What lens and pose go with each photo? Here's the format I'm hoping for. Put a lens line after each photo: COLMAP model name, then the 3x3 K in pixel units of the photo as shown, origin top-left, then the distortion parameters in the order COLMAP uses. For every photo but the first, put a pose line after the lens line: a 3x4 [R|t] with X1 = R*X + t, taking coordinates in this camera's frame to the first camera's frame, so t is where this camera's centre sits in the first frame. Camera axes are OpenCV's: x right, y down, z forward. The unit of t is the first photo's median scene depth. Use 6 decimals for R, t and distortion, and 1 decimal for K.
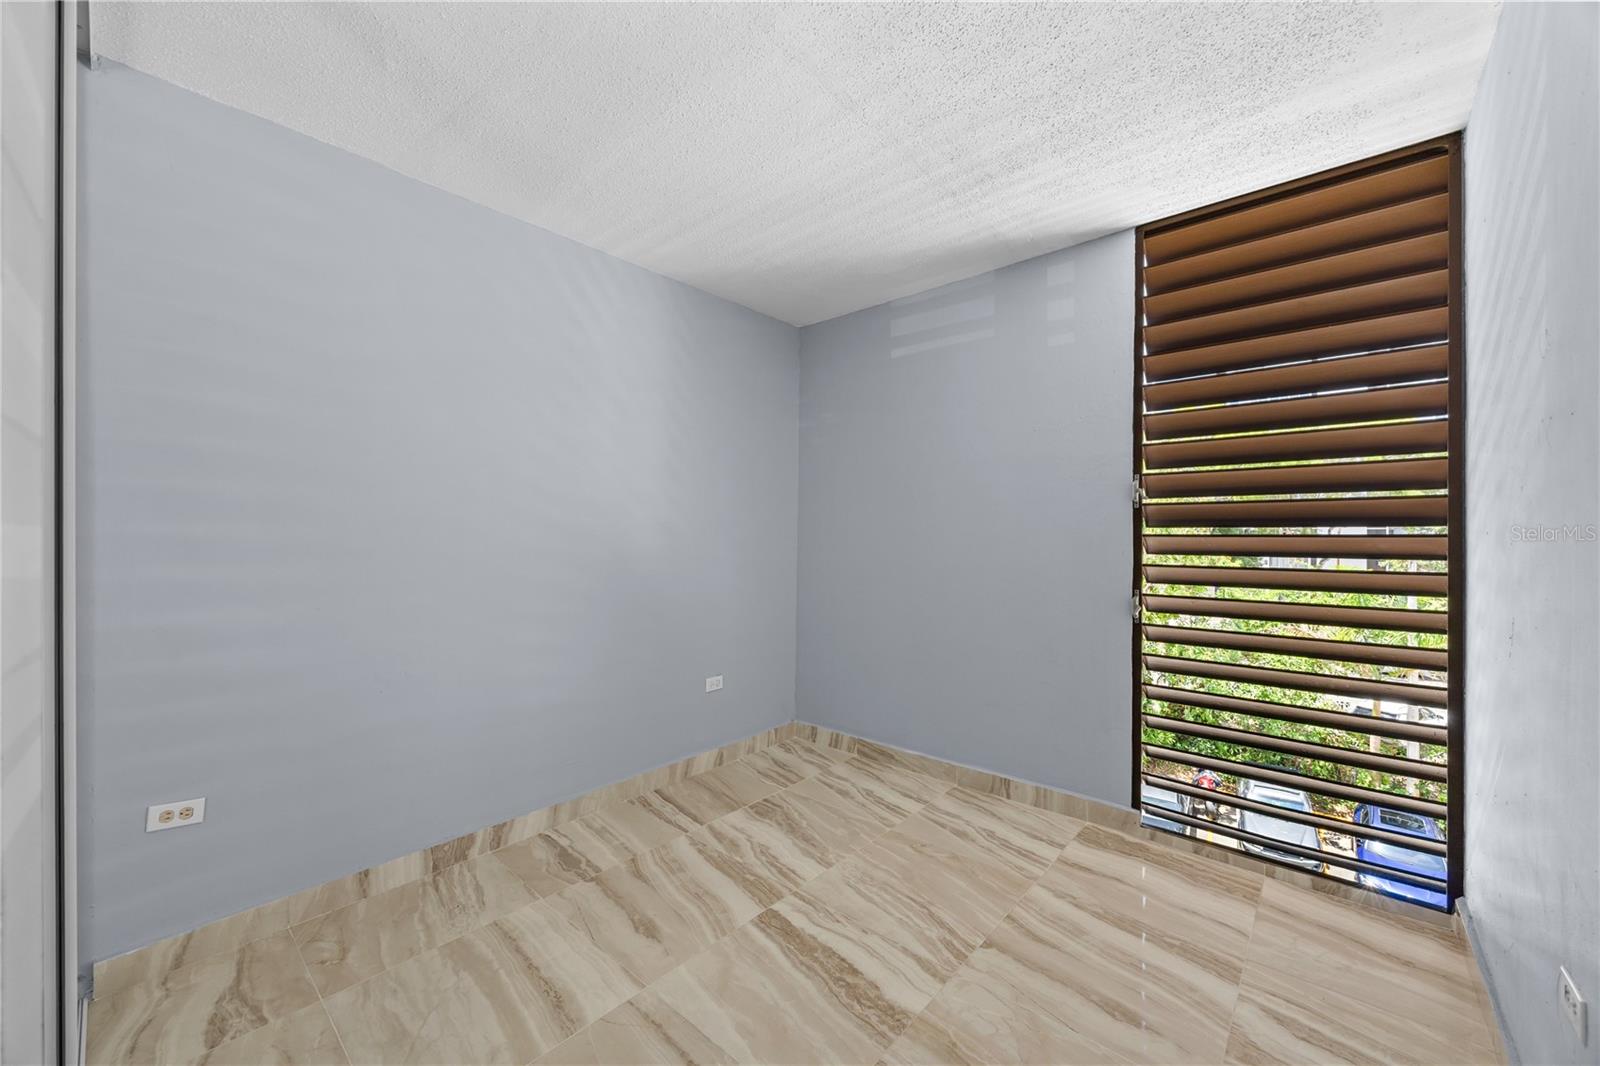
lens RADIAL K [[631.3, 0, 792.6], [0, 631.3, 530.6], [0, 0, 1]] dist [-0.002922, 0.001150]
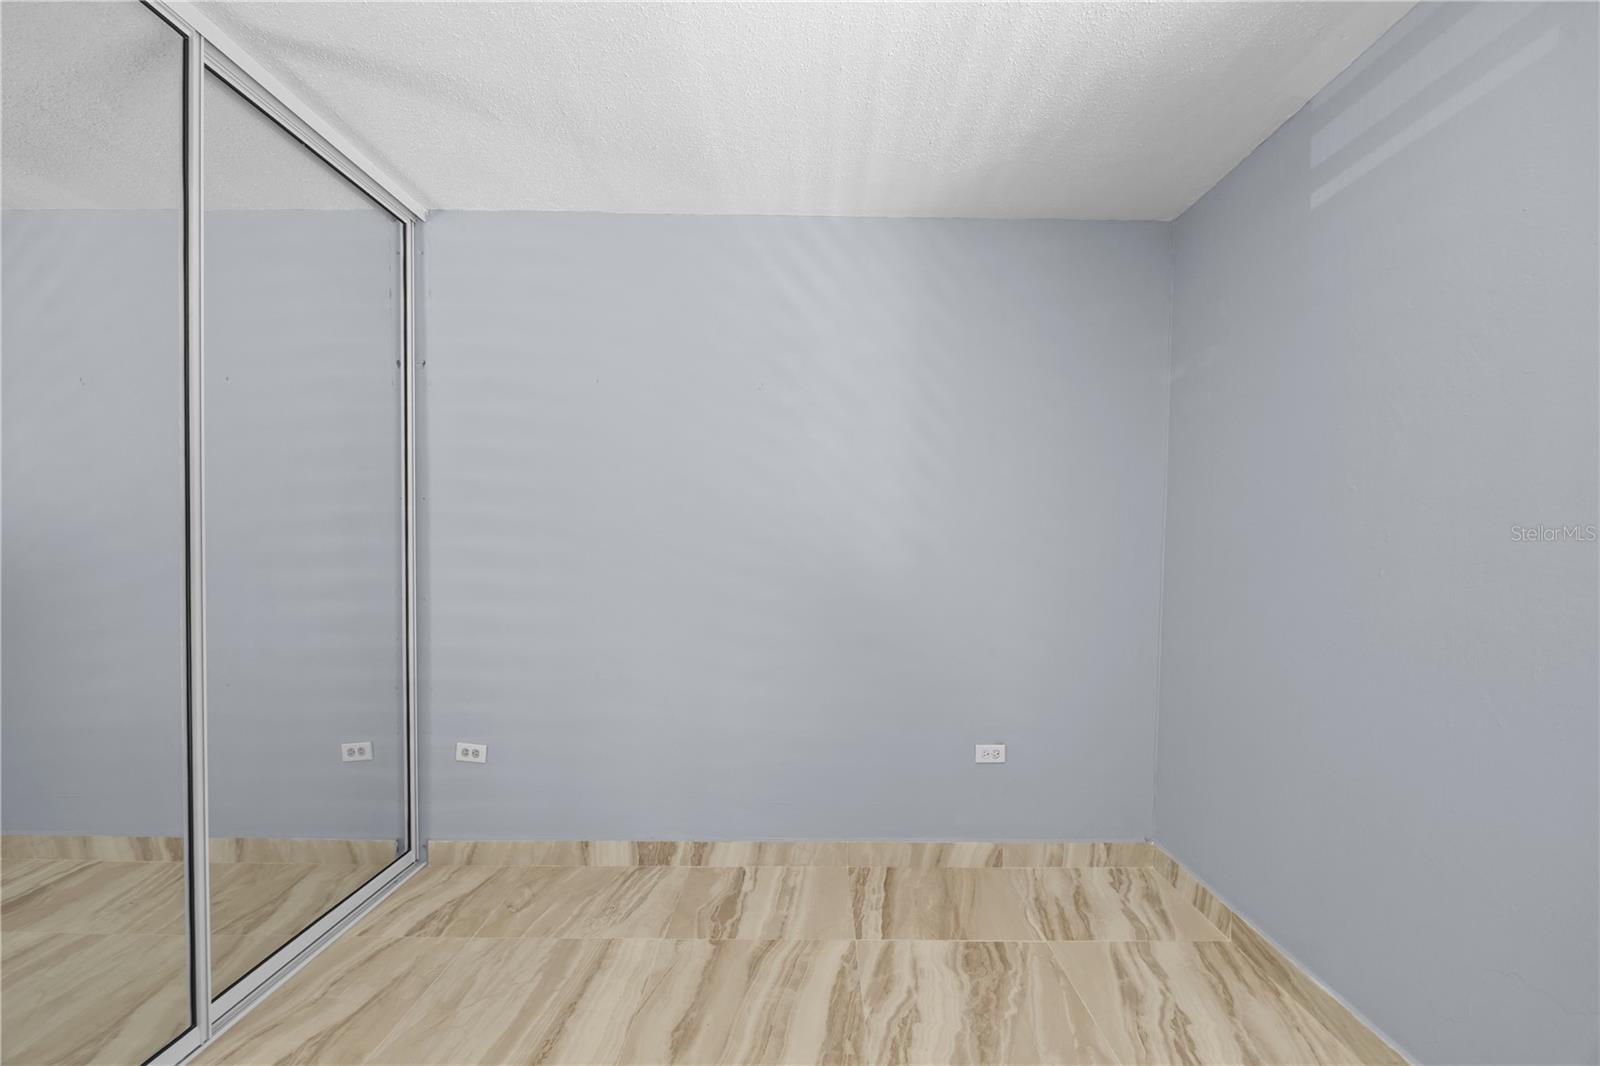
lens RADIAL K [[631.3, 0, 797.1], [0, 631.3, 558.5], [0, 0, 1]] dist [-0.002922, 0.001150]
pose [[0.660069, 0.015425, -0.751046, 0.347660], [-0.003583, 0.999842, 0.017385, 0.004248], [0.751196, -0.008784, 0.660021, 0.439729]]
